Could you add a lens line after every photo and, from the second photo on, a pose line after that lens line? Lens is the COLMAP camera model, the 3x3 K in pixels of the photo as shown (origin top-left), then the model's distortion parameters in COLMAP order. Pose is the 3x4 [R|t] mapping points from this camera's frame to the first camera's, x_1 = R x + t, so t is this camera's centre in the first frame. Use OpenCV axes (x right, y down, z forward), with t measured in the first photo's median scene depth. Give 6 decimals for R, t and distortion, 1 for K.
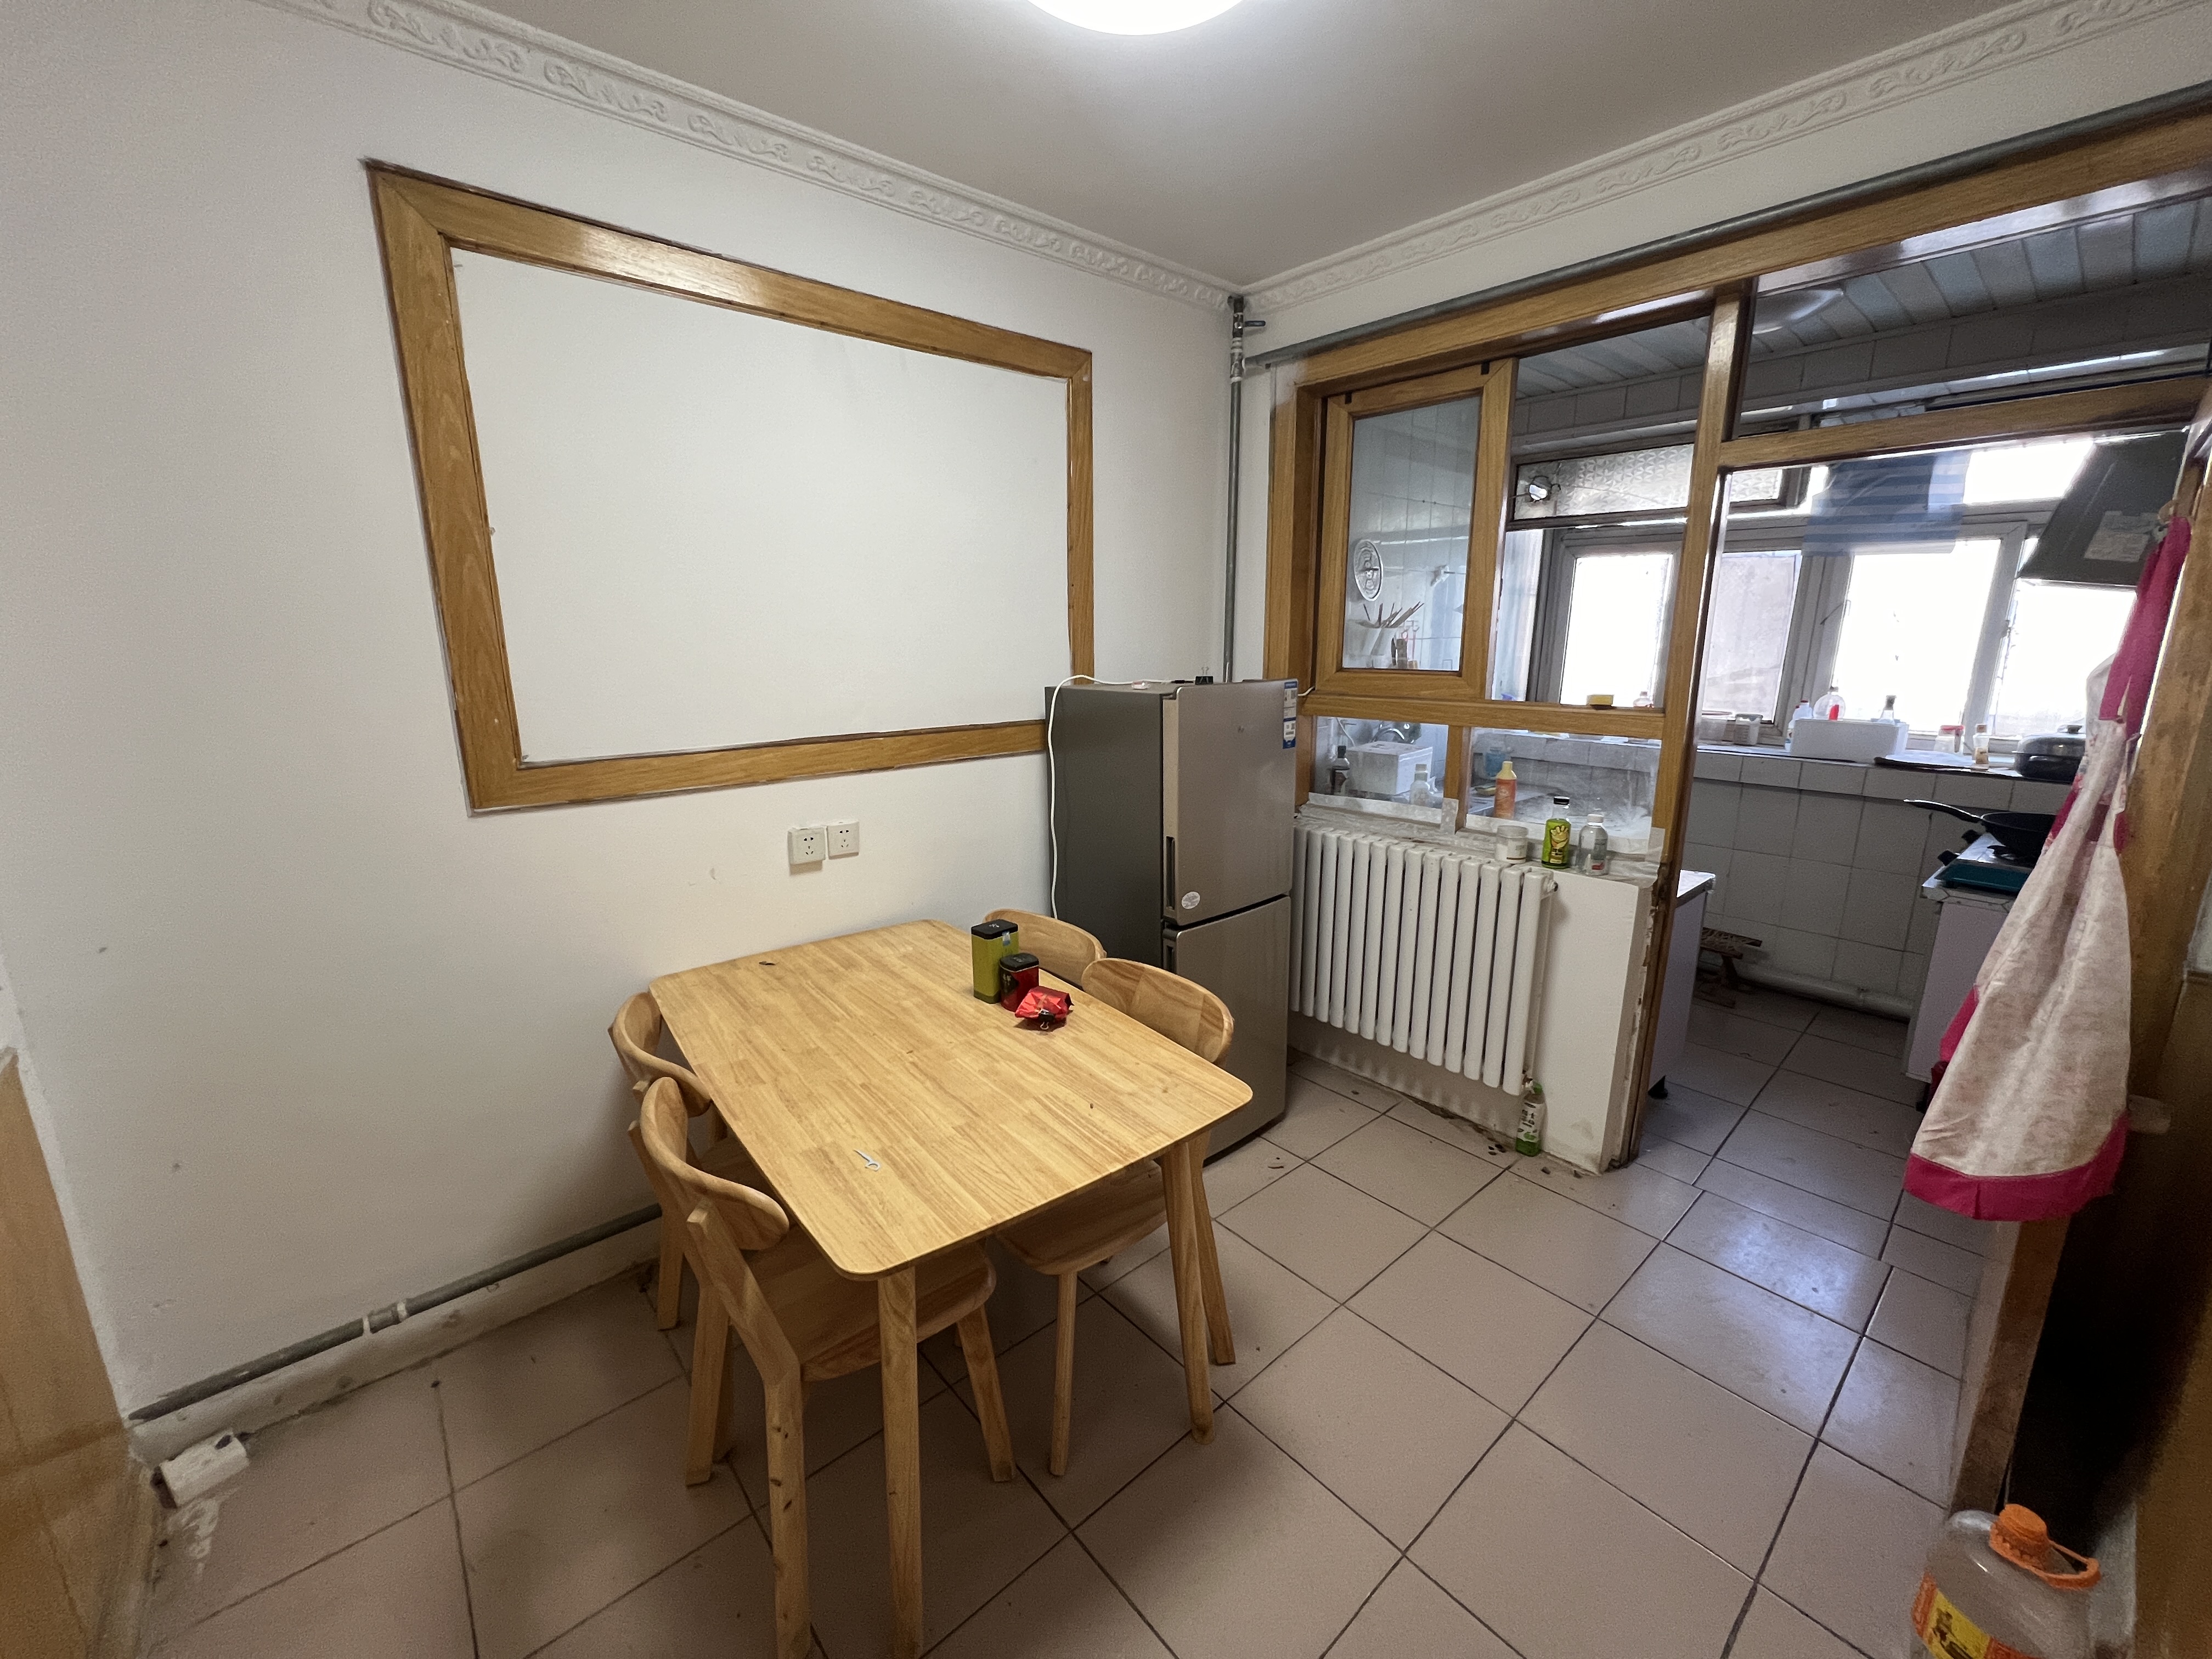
lens RADIAL K [[885.9, 0, 1113.2], [0, 885.9, 822.5], [0, 0, 1]] dist [-0.000567, 0.000397]
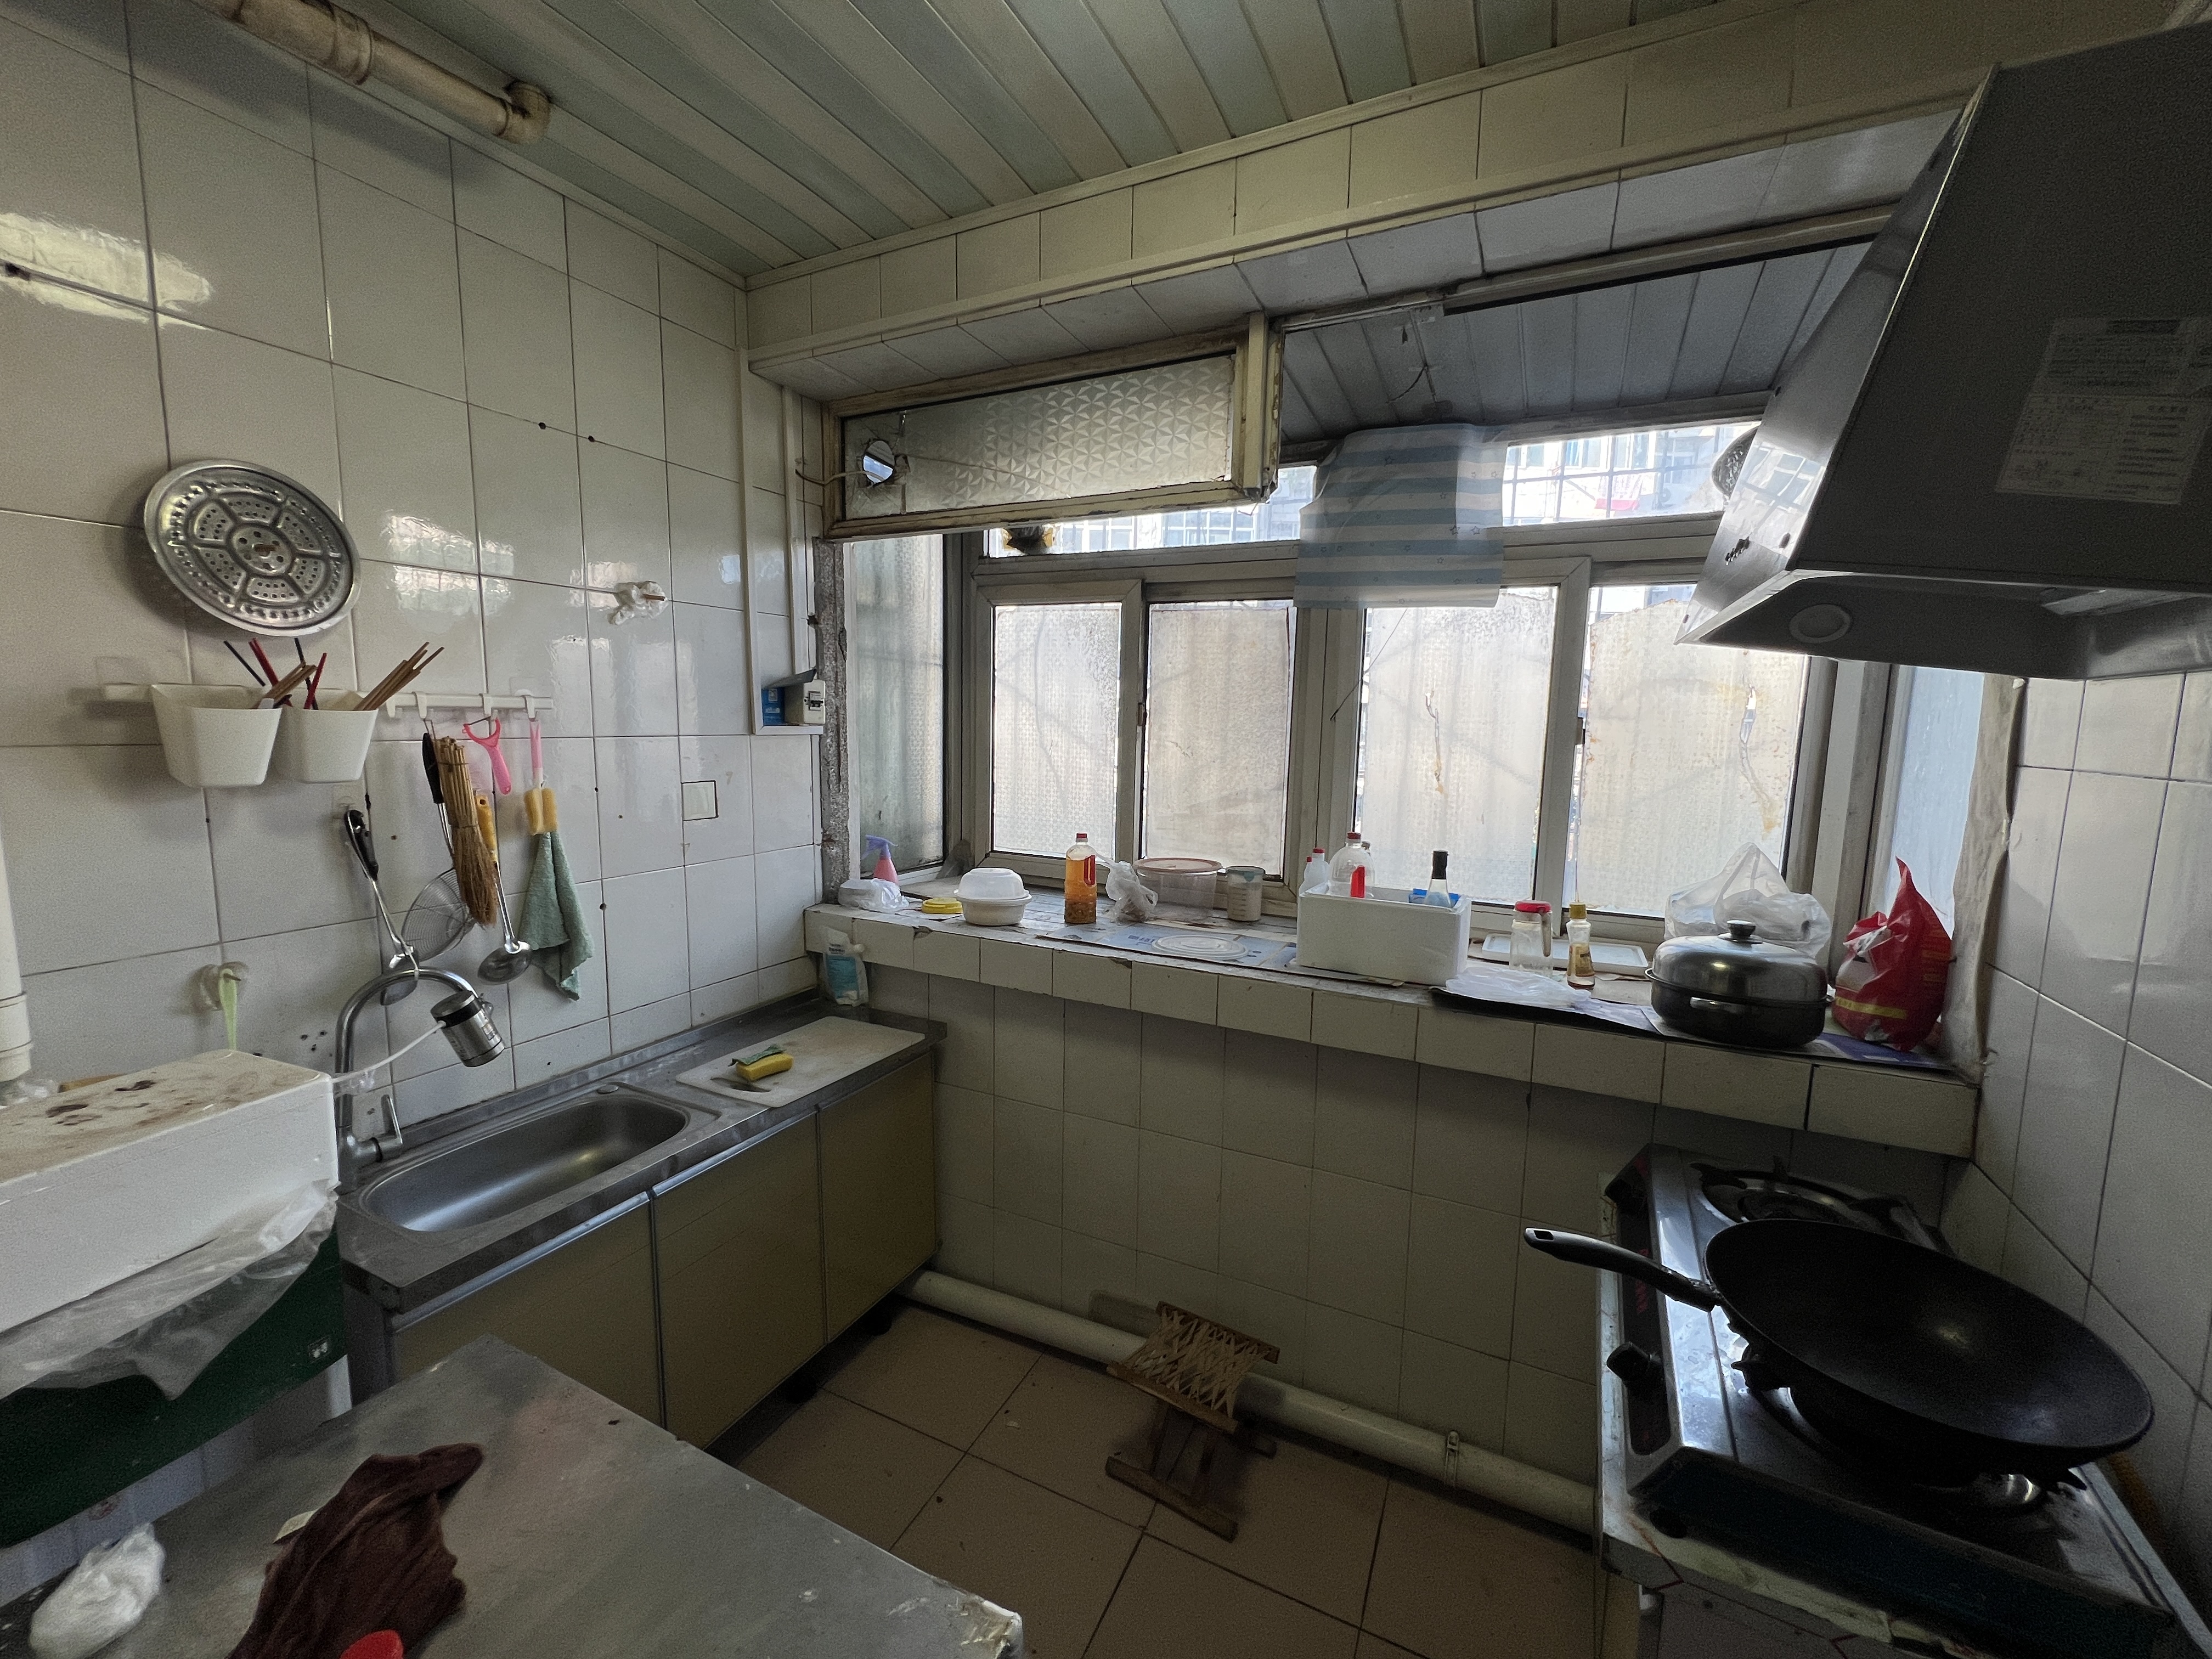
lens RADIAL K [[885.9, 0, 1112.2], [0, 885.9, 826.9], [0, 0, 1]] dist [-0.000567, 0.000397]
pose [[0.926331, -0.028609, 0.375622, 0.445287], [0.063900, 0.994595, -0.081833, -0.115276], [-0.371251, 0.099807, 0.923153, 0.521041]]
